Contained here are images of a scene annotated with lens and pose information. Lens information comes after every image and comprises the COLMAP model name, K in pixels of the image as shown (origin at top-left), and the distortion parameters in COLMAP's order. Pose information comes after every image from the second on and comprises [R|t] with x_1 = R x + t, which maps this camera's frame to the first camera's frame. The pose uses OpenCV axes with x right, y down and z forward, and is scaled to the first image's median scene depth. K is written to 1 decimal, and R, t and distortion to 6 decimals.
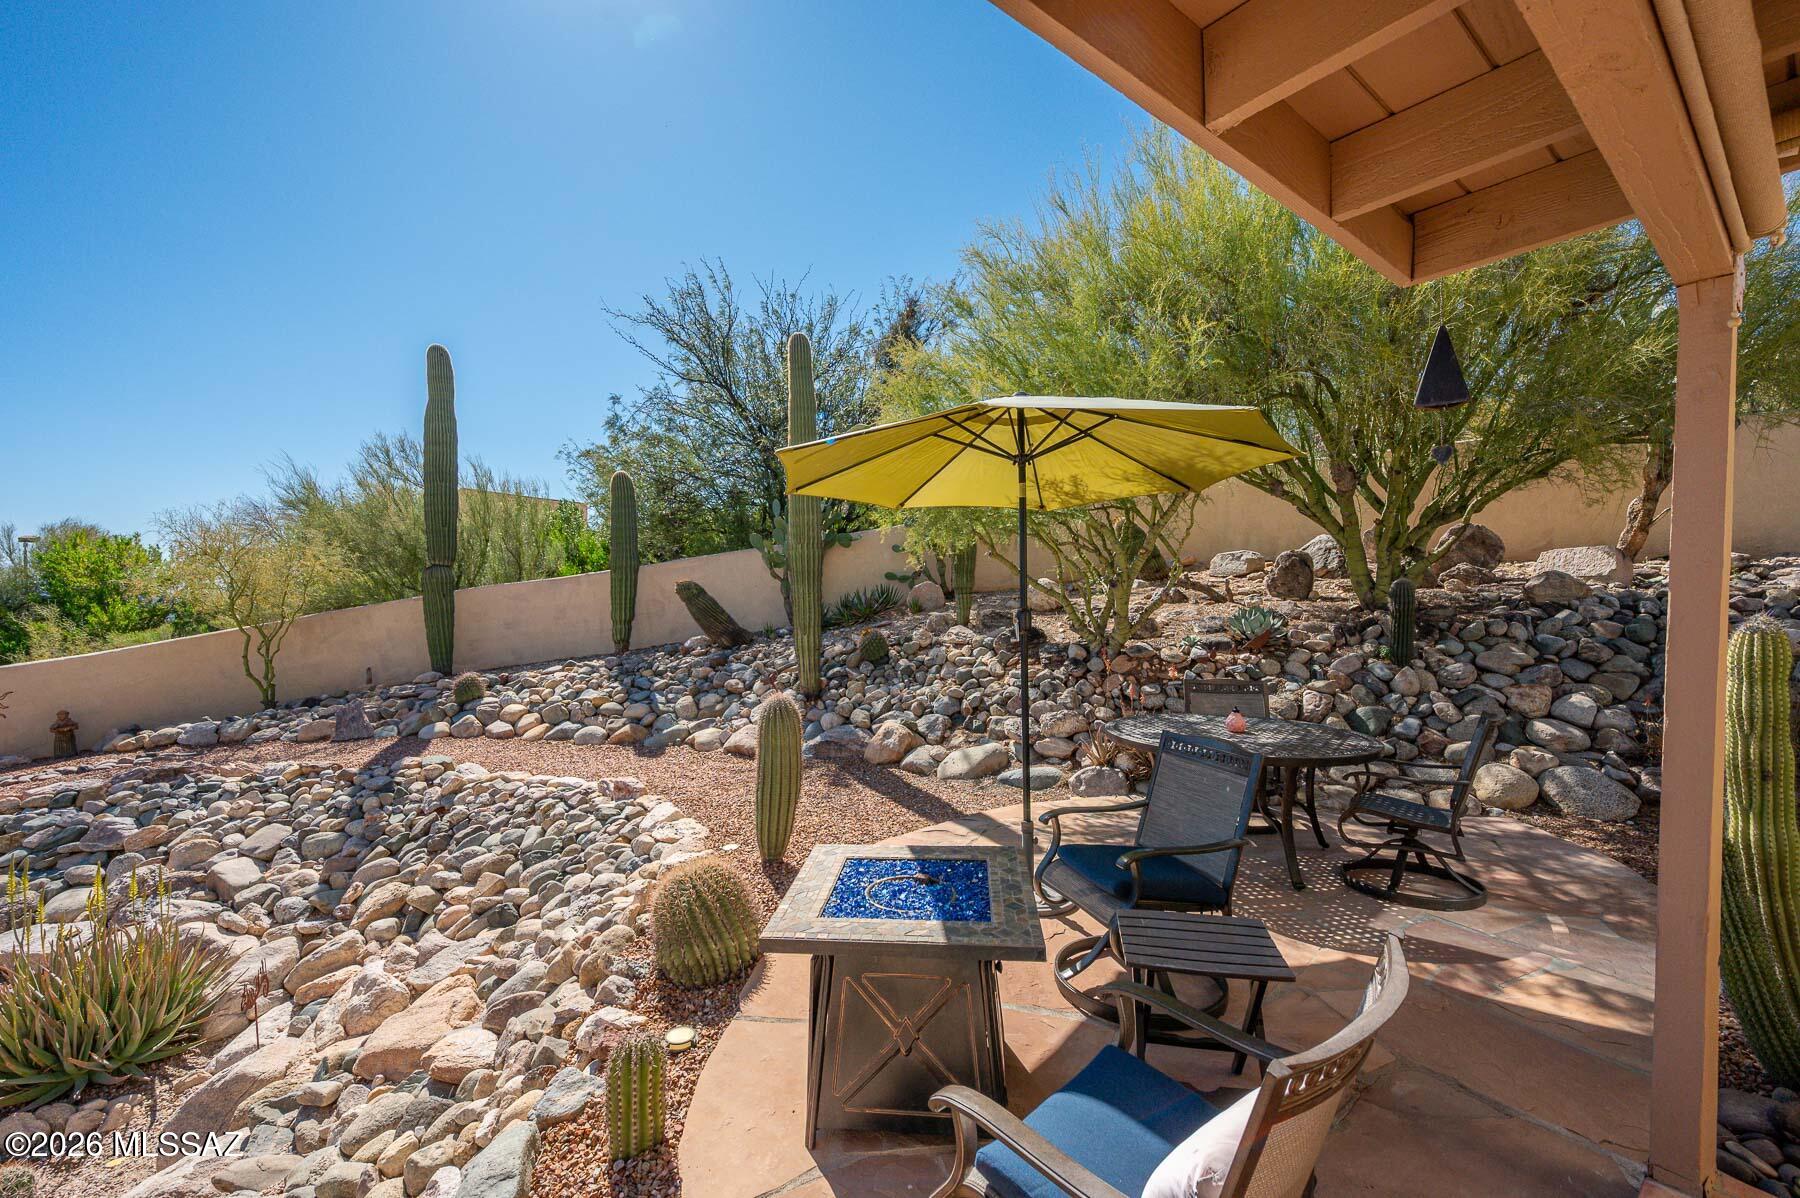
lens RADIAL K [[766.7, 0, 899.8], [0, 766.7, 600.5], [0, 0, 1]] dist [-0.000002, -0.000027]
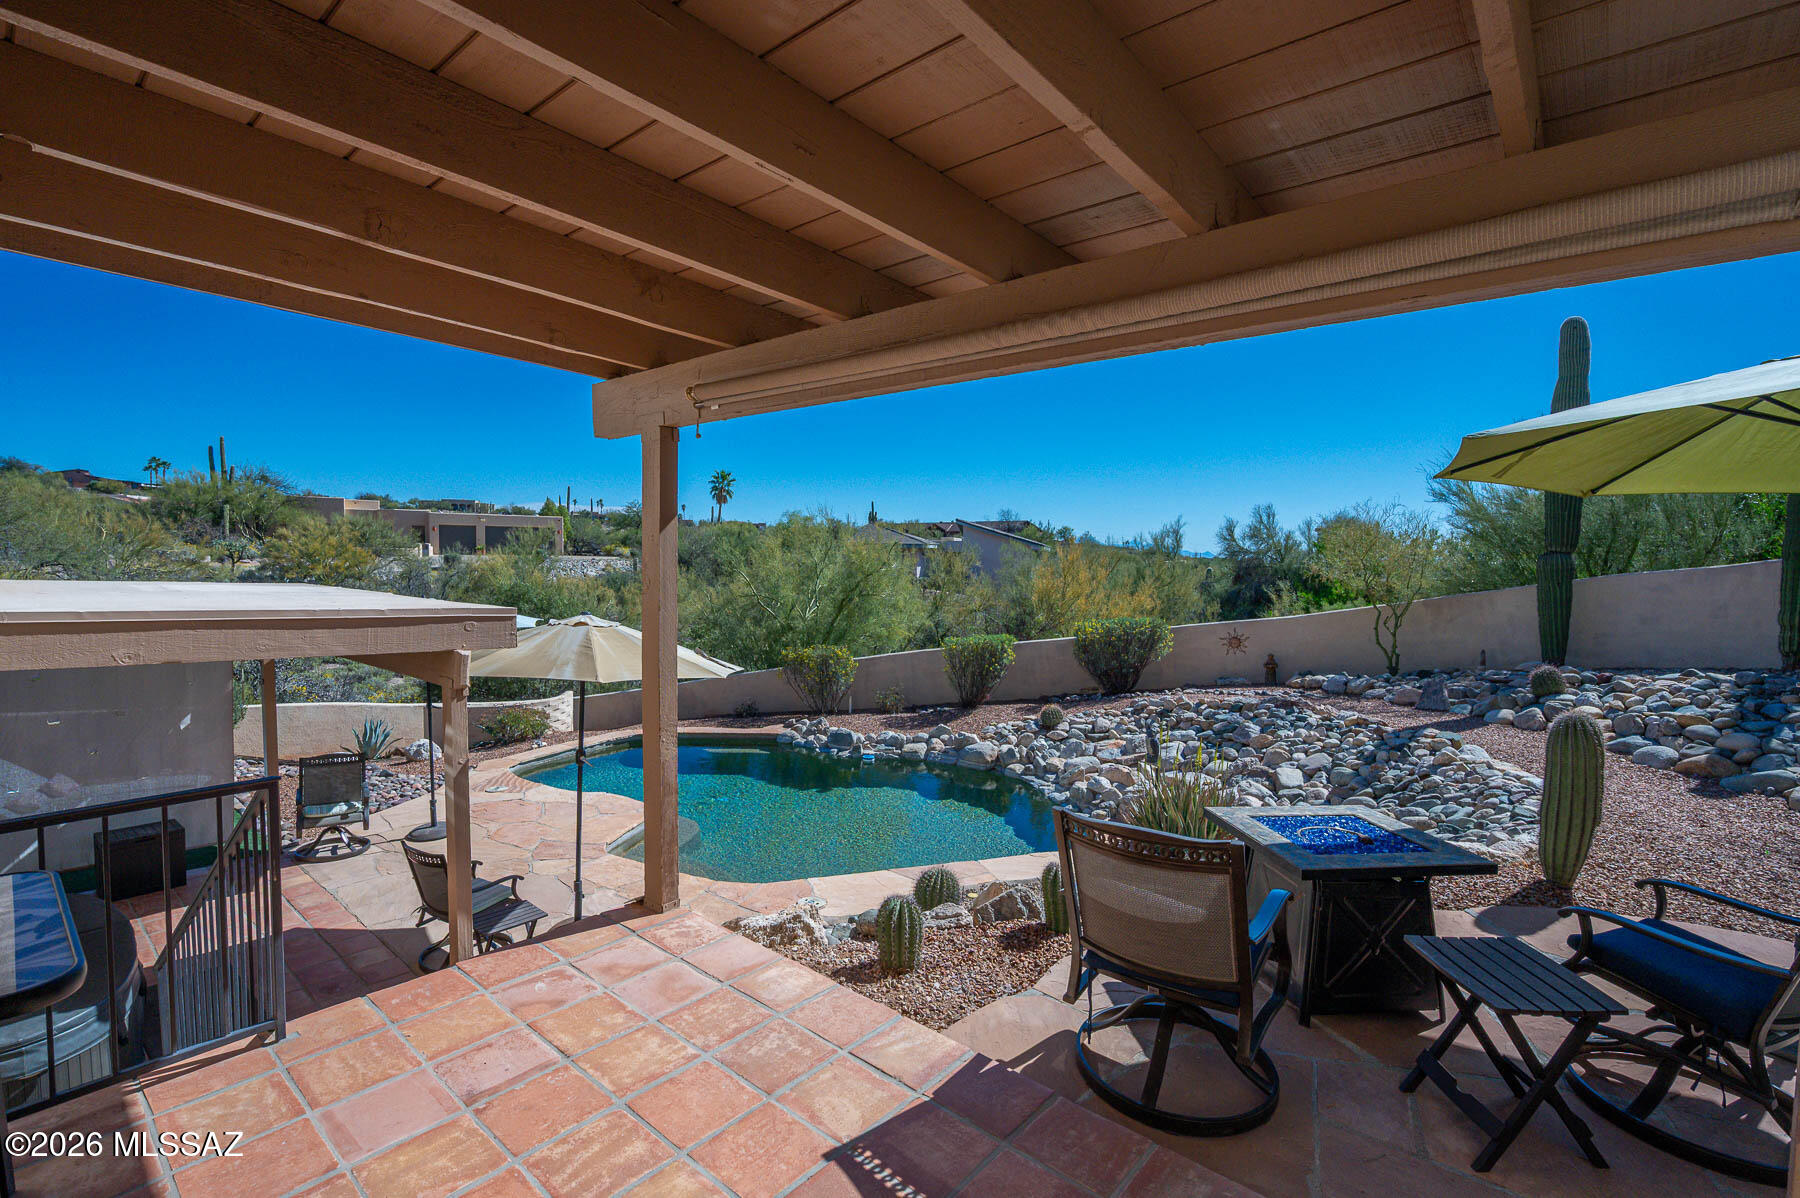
lens RADIAL K [[814.9, 0, 899.1], [0, 814.9, 598.3], [0, 0, 1]] dist [-0.000114, -0.000009]
pose [[0.187805, 0.053120, -0.980769, 0.390935], [-0.029933, 0.998382, 0.048342, -0.021388], [0.981750, 0.020278, 0.189092, 0.003736]]
